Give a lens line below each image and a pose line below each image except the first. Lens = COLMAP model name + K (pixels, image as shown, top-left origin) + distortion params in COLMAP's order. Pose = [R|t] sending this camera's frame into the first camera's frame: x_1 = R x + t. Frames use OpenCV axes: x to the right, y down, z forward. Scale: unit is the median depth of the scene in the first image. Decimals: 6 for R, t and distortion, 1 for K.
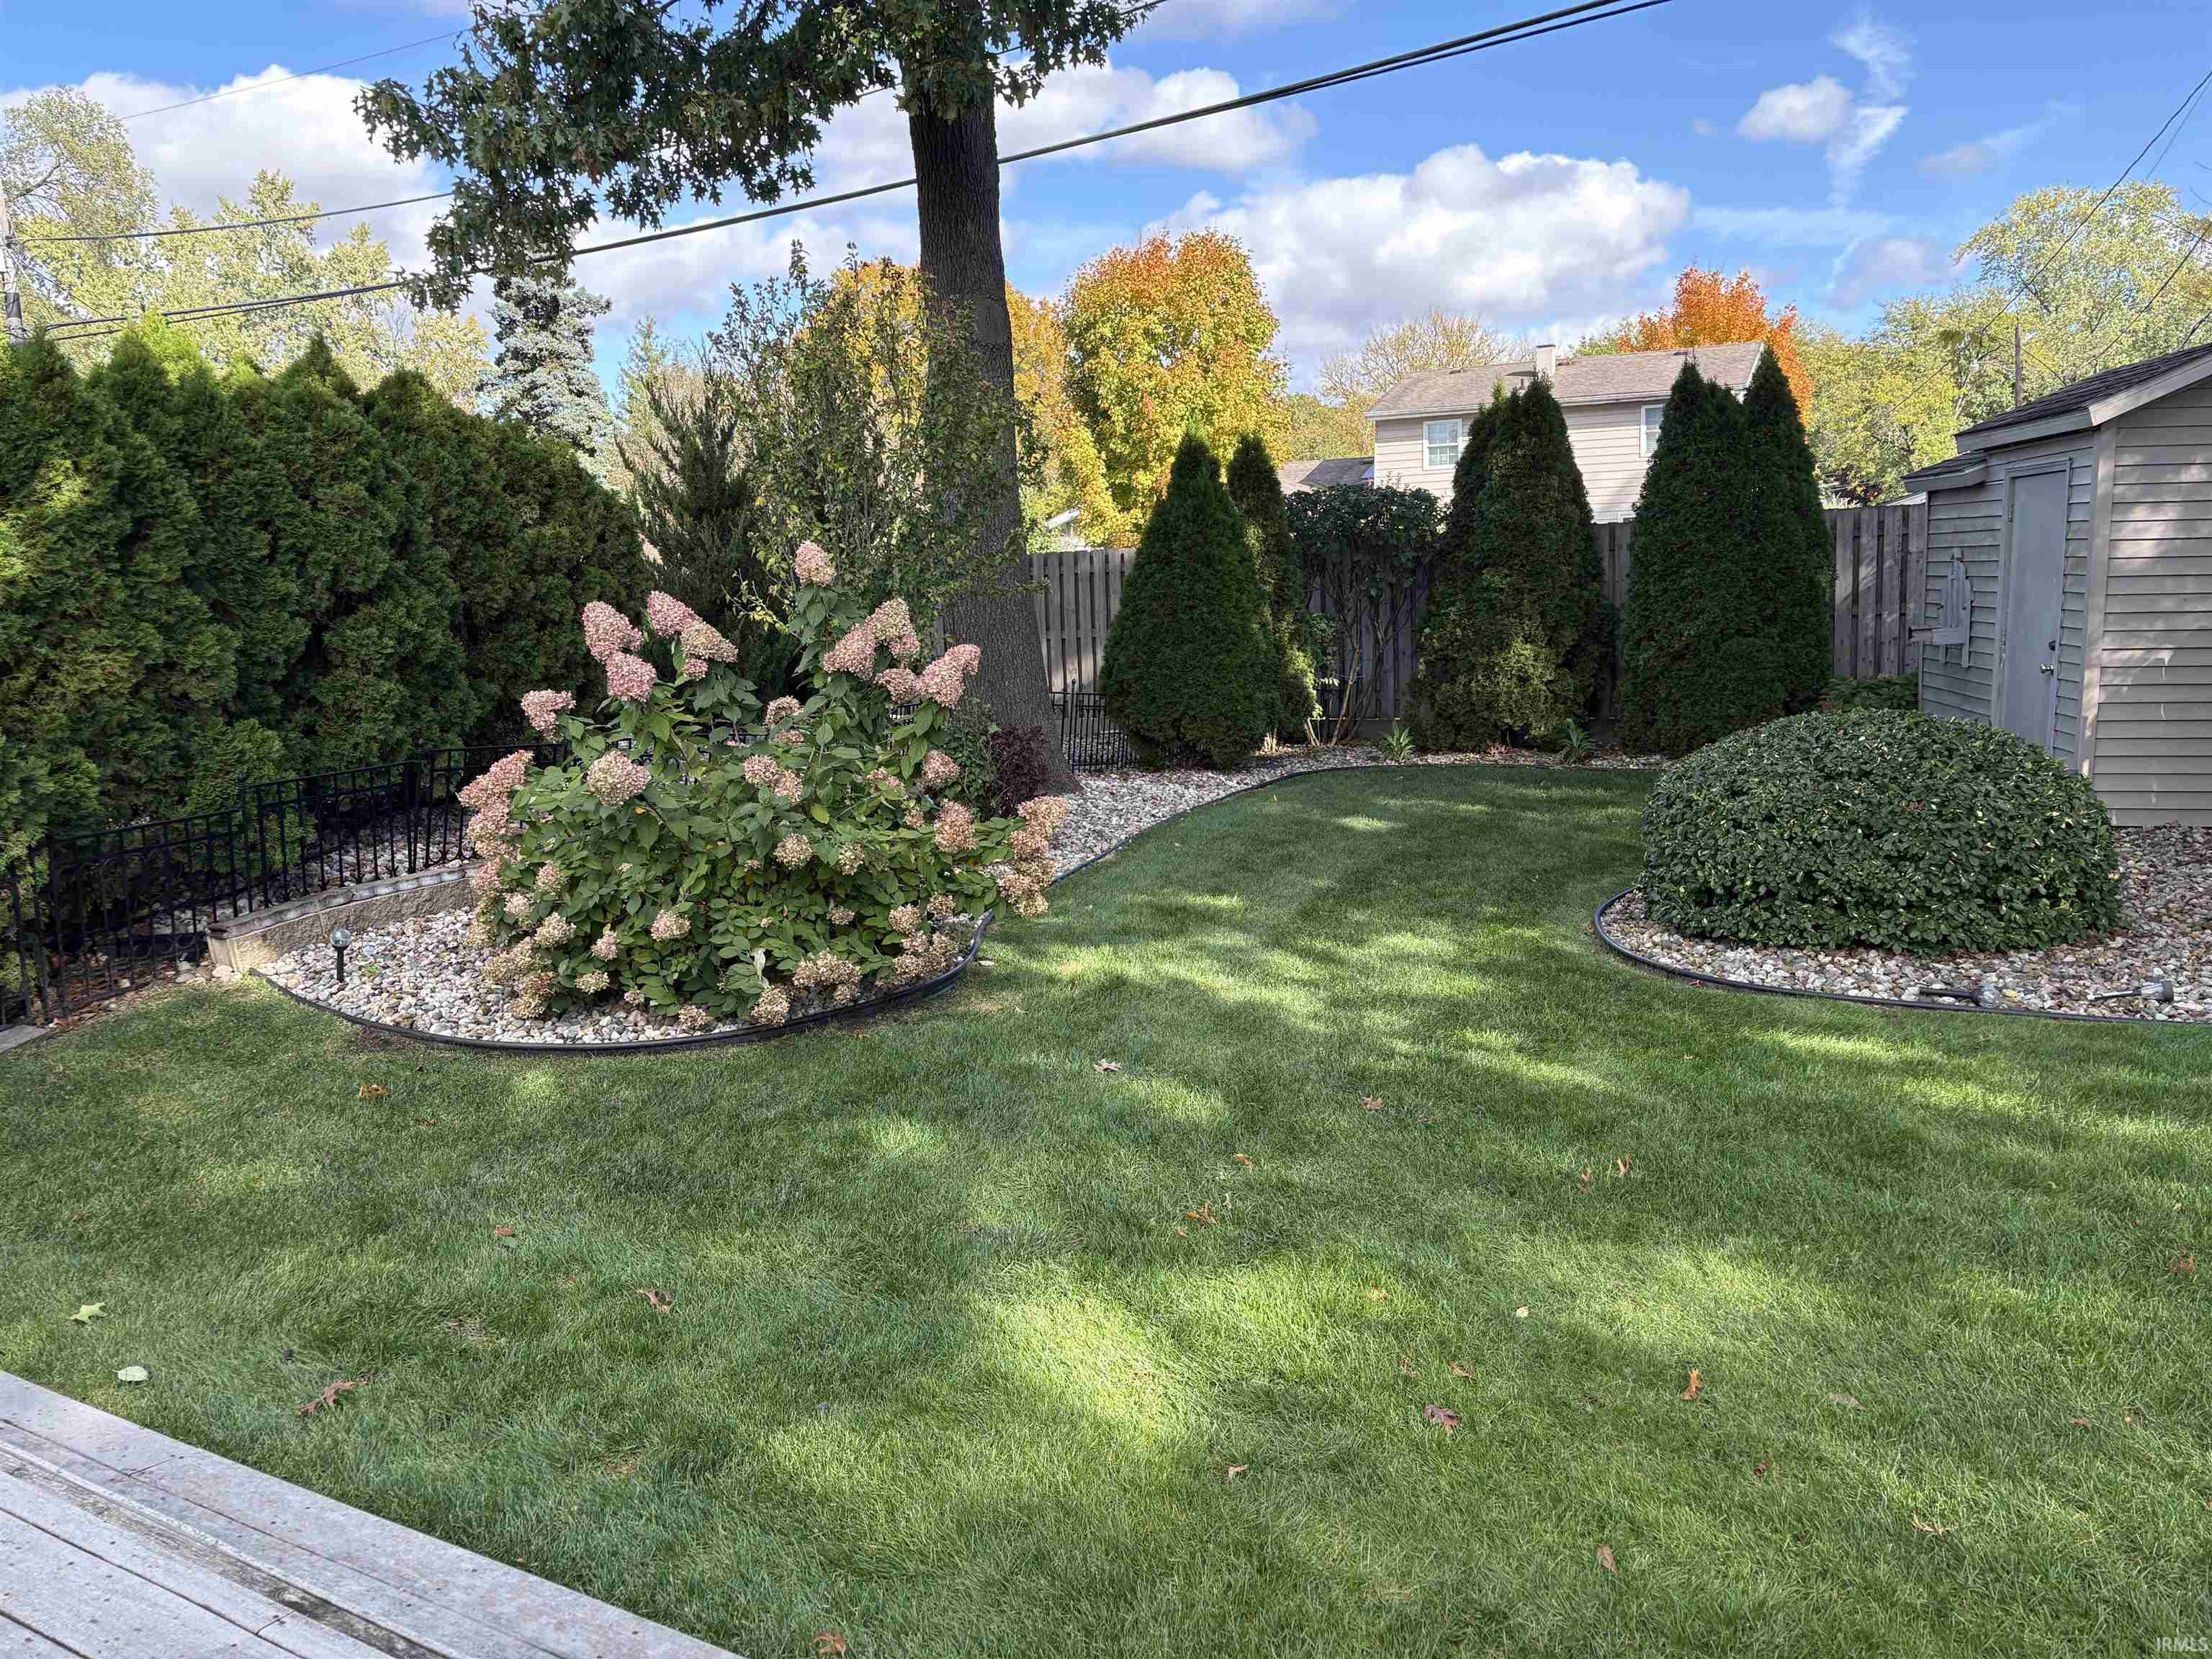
lens RADIAL K [[1644.1, 0, 1098.8], [0, 1644.1, 823.9], [0, 0, 1]] dist [0.012898, -0.003451]
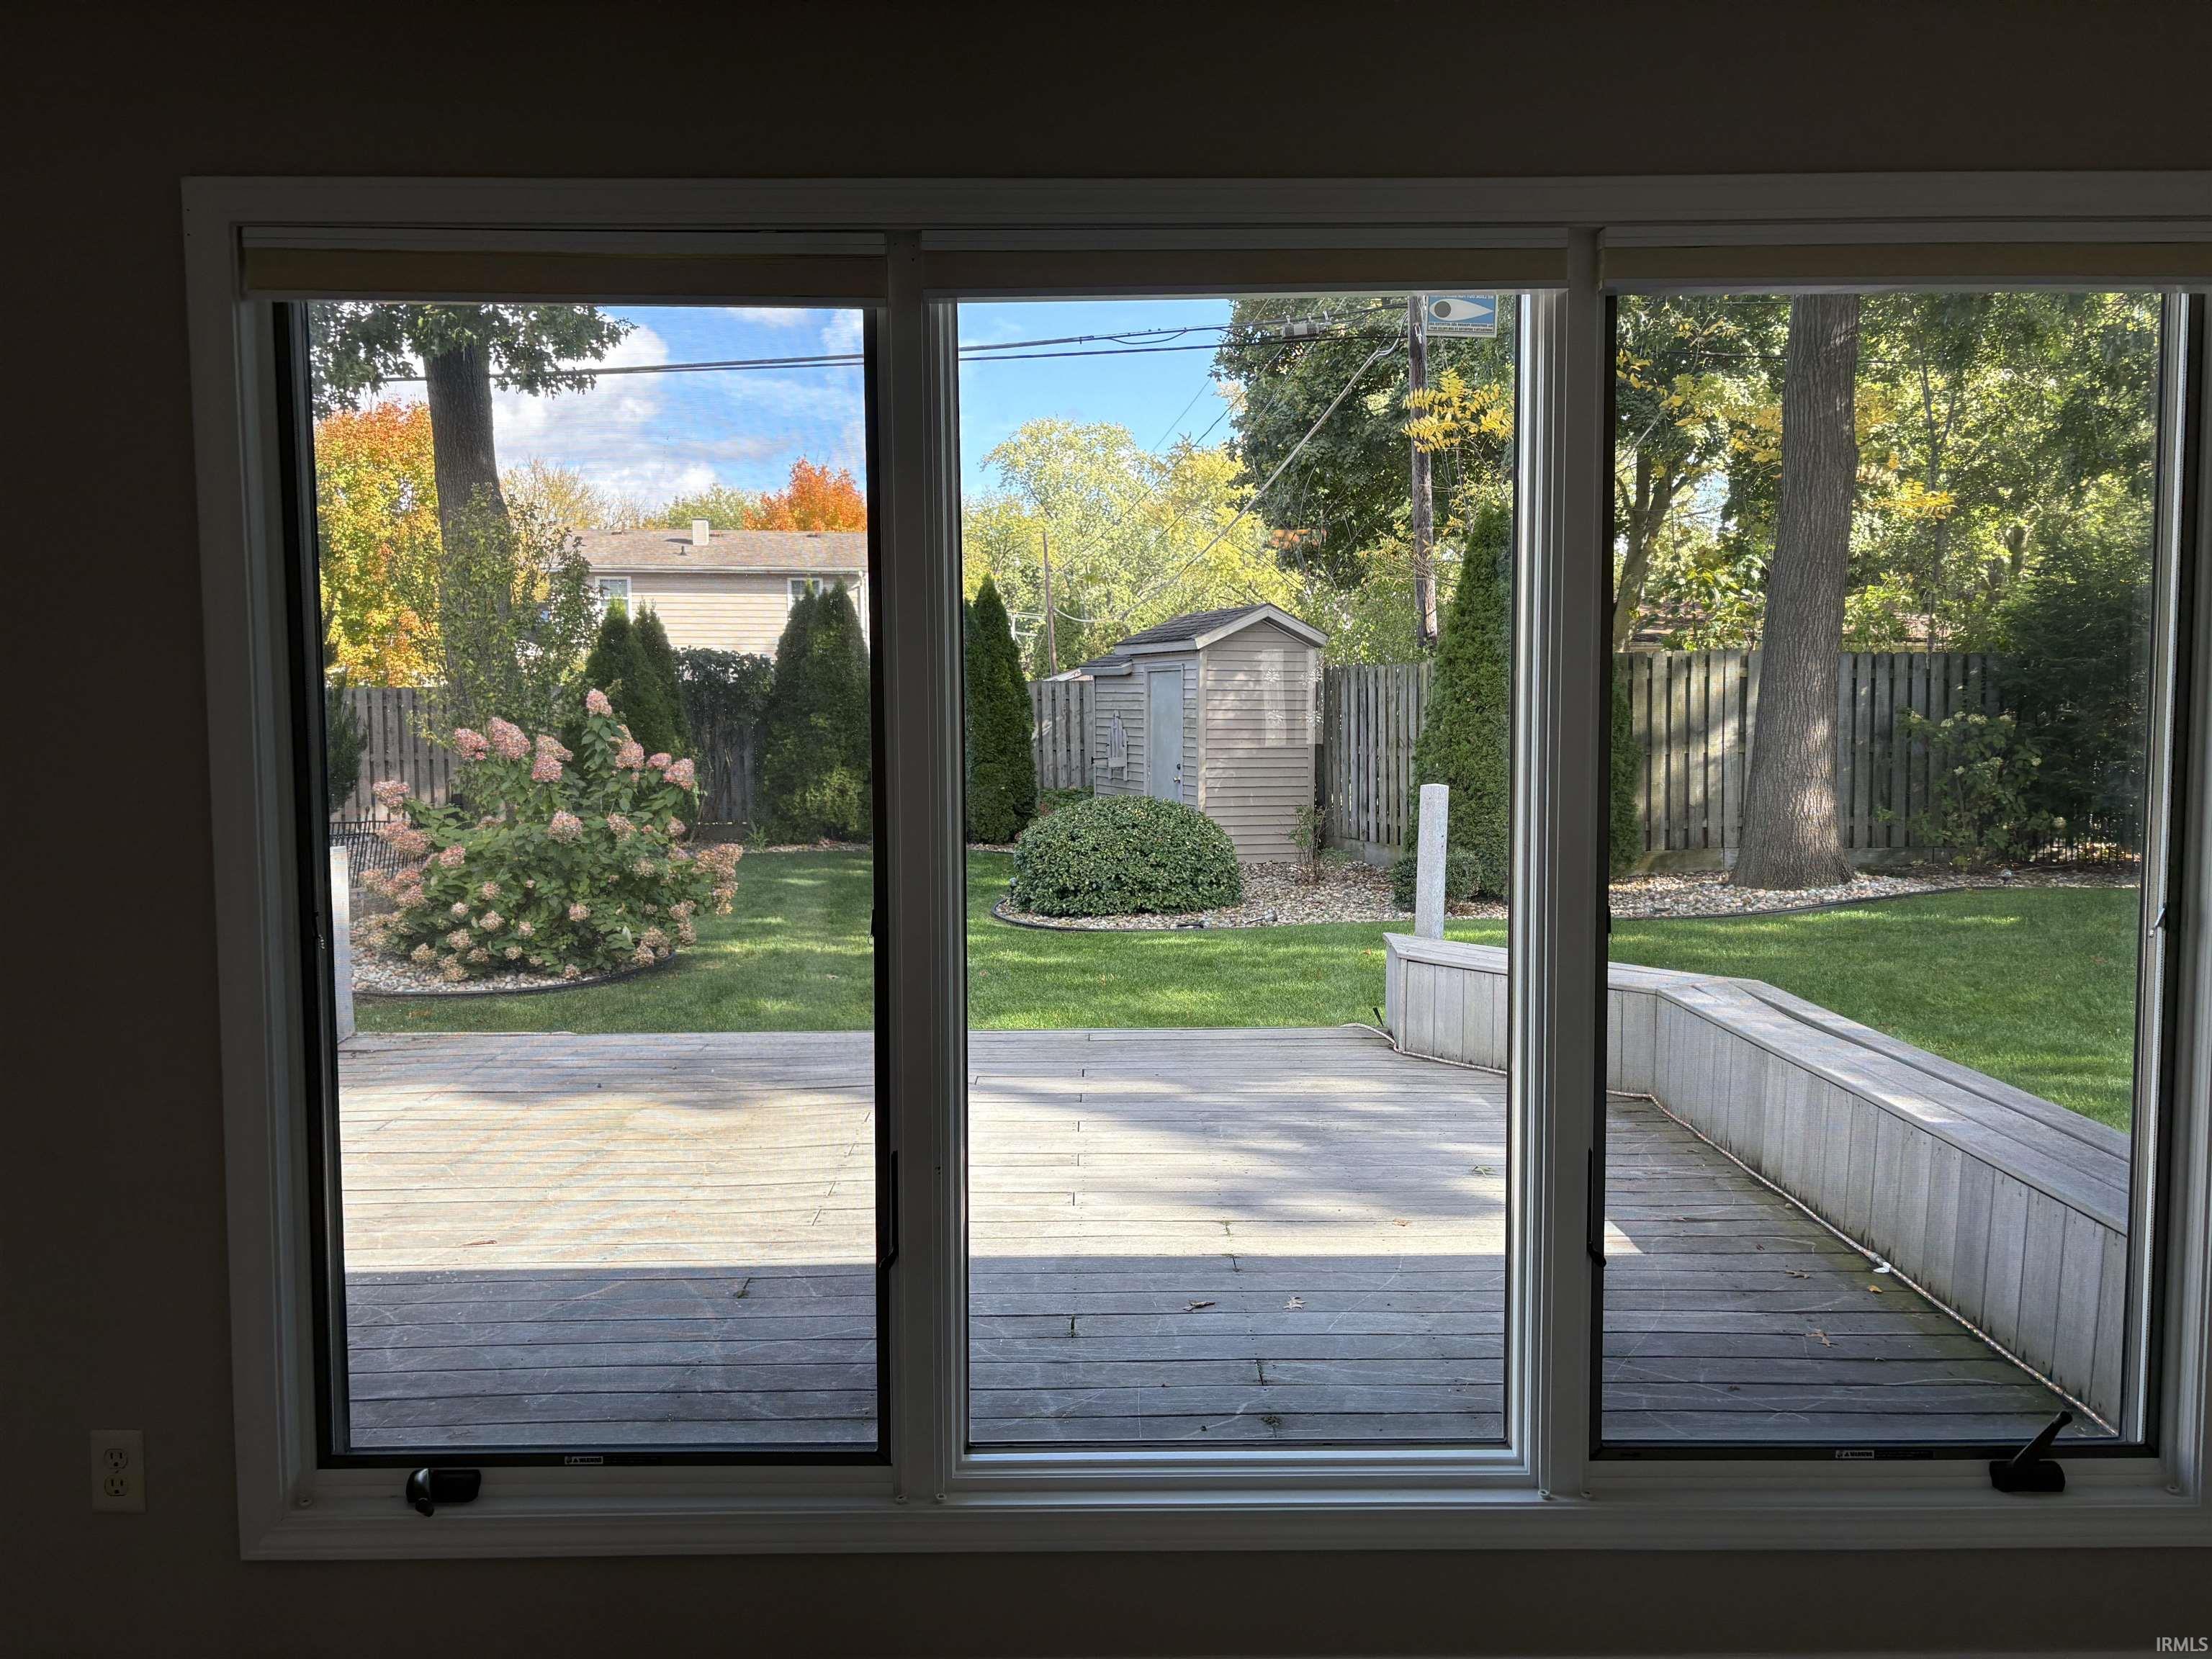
lens RADIAL K [[1644.1, 0, 1113.5], [0, 1644.1, 832.1], [0, 0, 1]] dist [0.012898, -0.003451]
pose [[0.846539, -0.010724, 0.532219, -0.616073], [0.052973, 0.996531, -0.064179, 0.103955], [-0.529684, 0.082523, 0.844171, -0.657836]]
